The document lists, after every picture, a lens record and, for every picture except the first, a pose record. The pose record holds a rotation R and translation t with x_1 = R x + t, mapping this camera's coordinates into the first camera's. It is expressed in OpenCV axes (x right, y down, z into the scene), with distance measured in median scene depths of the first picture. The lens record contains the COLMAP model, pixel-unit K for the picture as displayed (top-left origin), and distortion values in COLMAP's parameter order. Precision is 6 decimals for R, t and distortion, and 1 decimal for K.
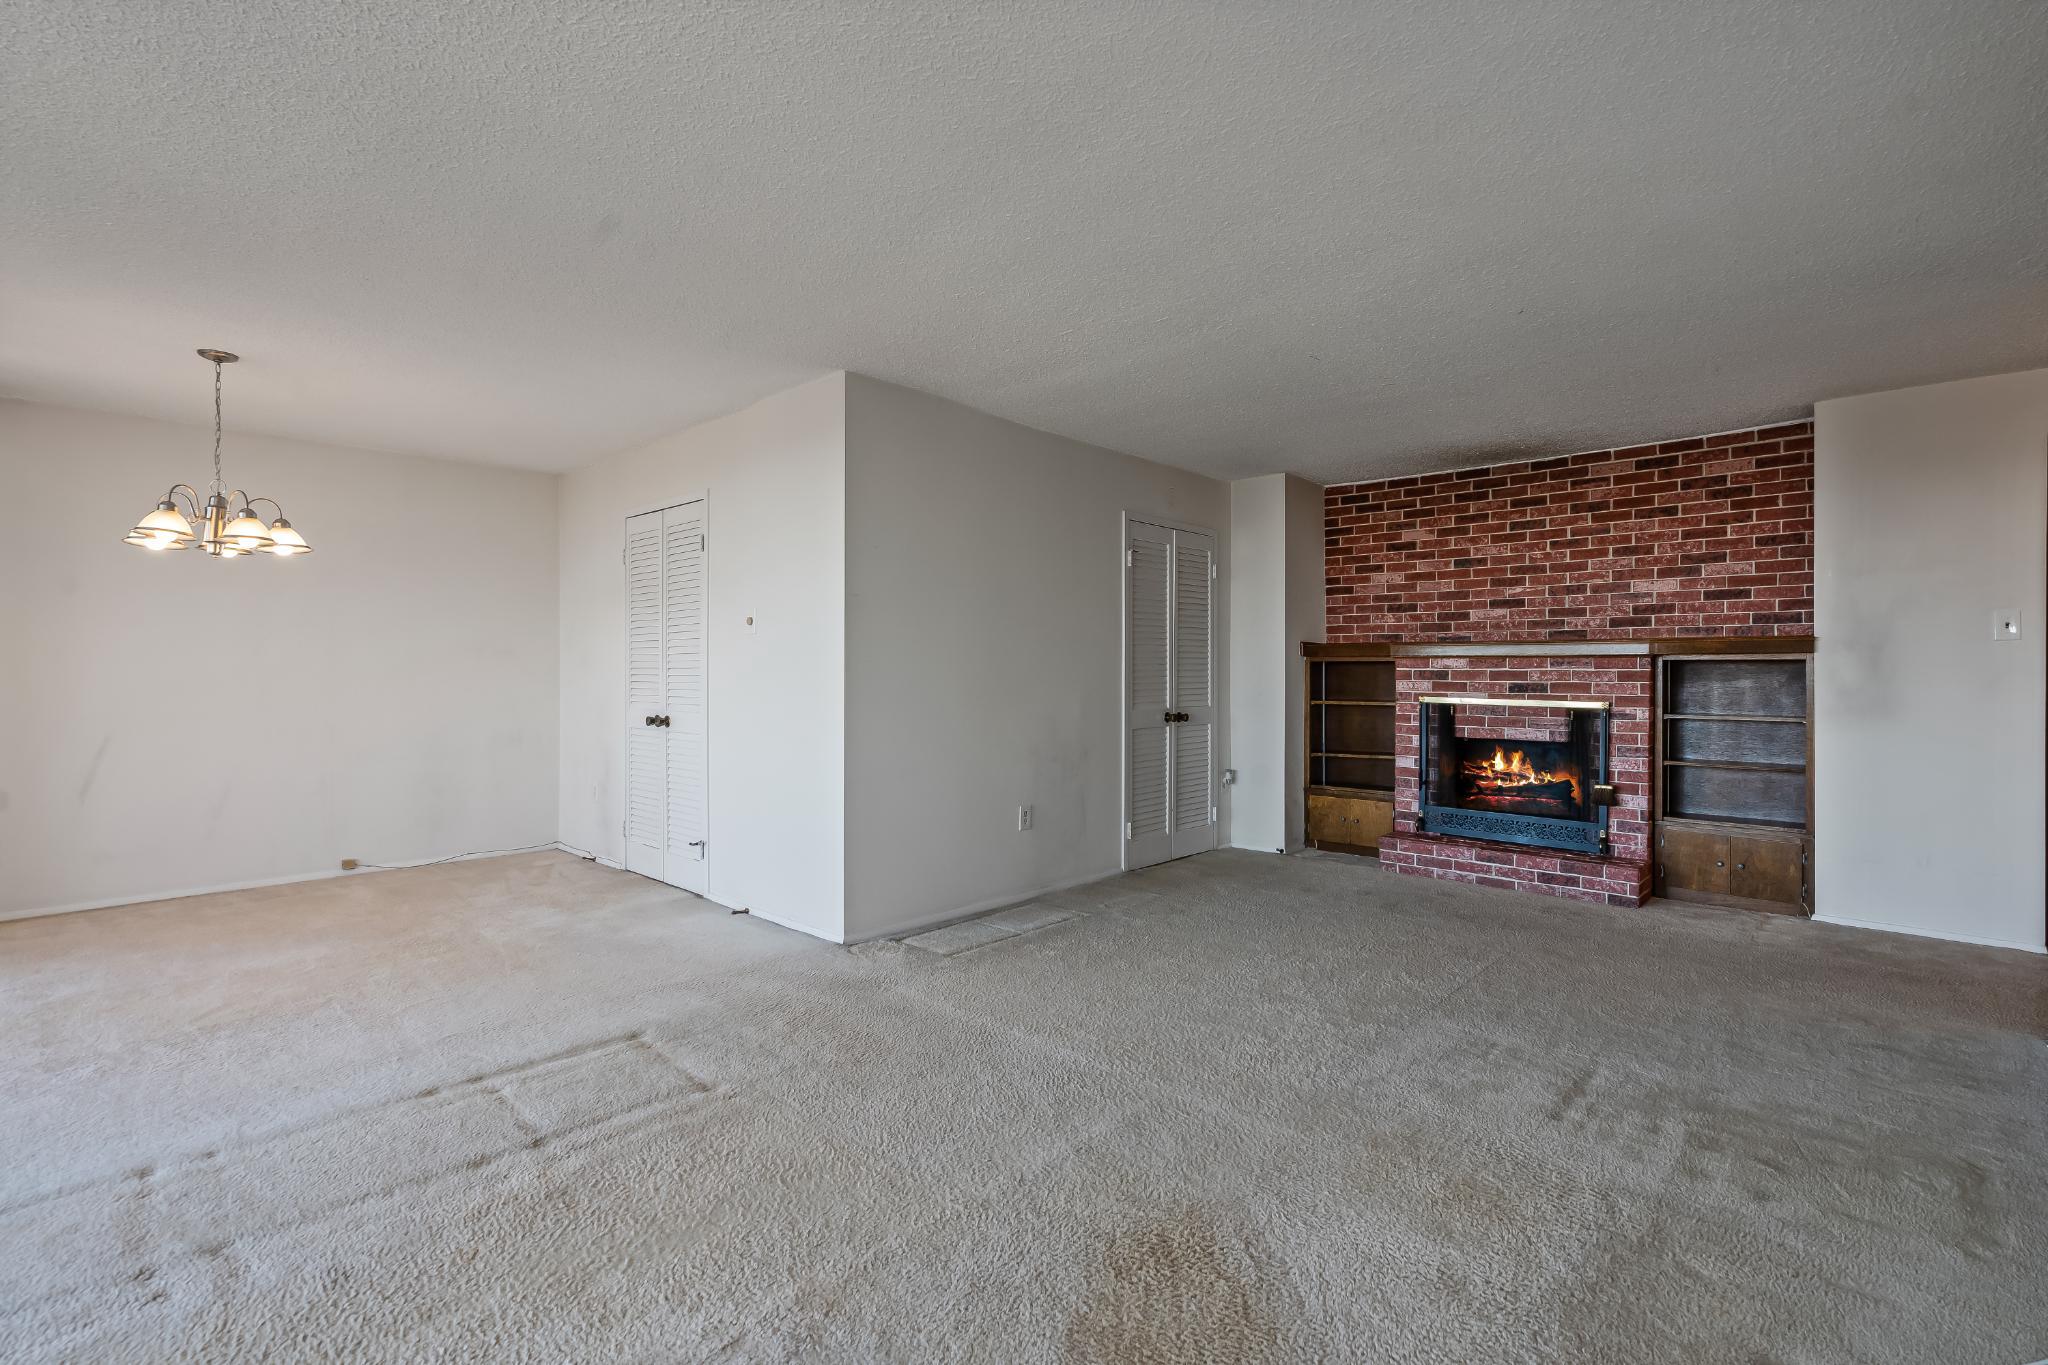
lens RADIAL K [[956.8, 0, 1021.9], [0, 956.8, 671.1], [0, 0, 1]] dist [-0.000162, 0.000556]
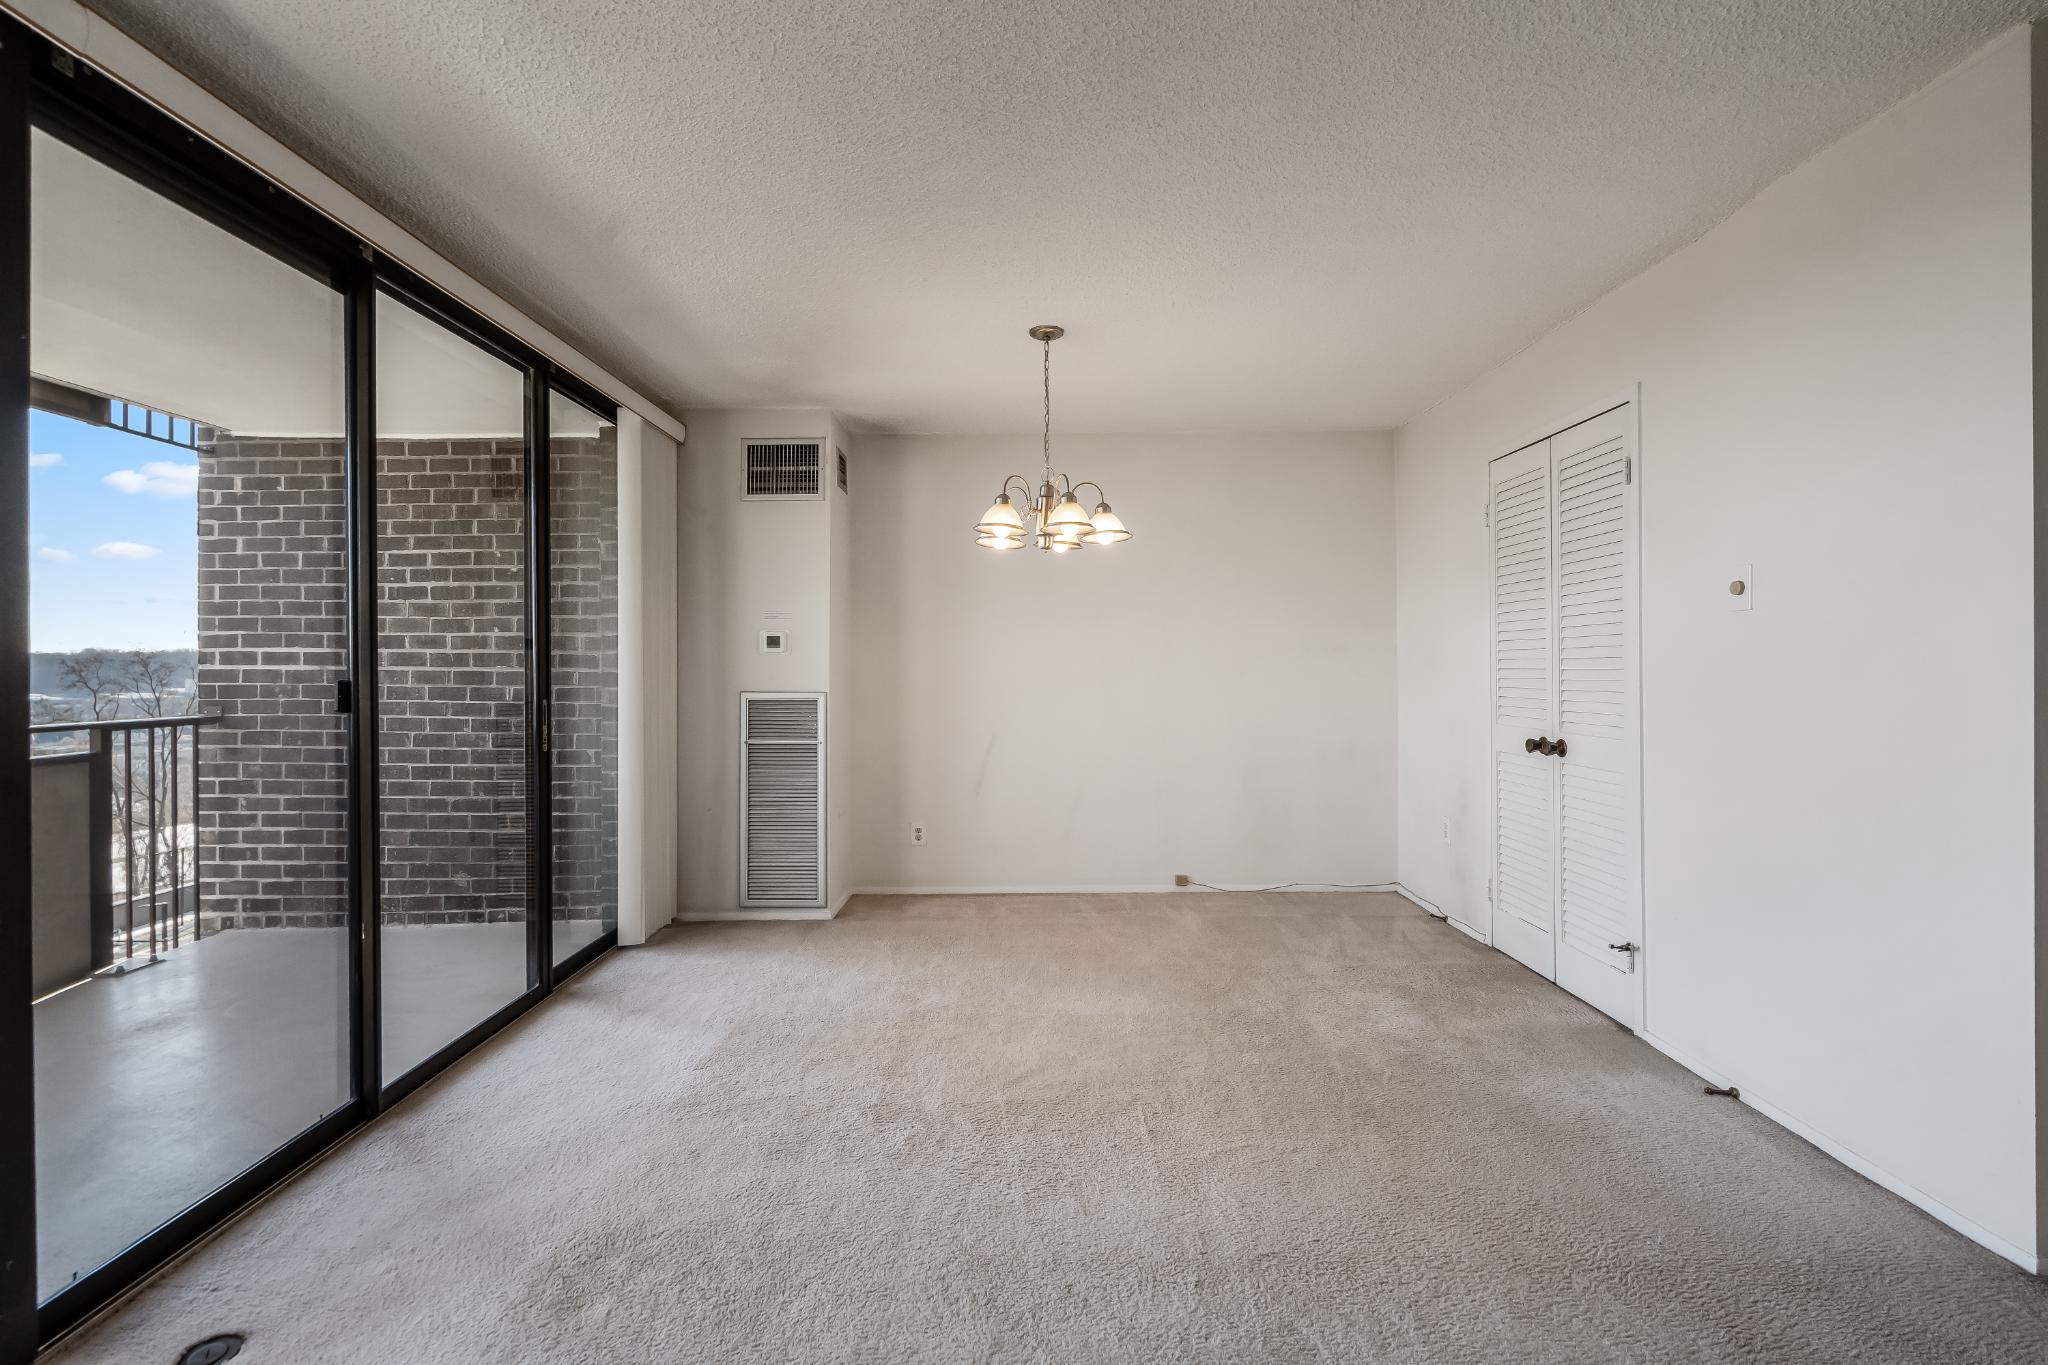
lens RADIAL K [[930.9, 0, 1022.3], [0, 930.9, 672.7], [0, 0, 1]] dist [-0.000470, 0.000410]
pose [[0.687366, -0.001171, -0.726311, -0.144475], [0.004793, 0.999984, 0.002924, -0.004031], [0.726296, -0.005491, 0.687360, 0.254089]]
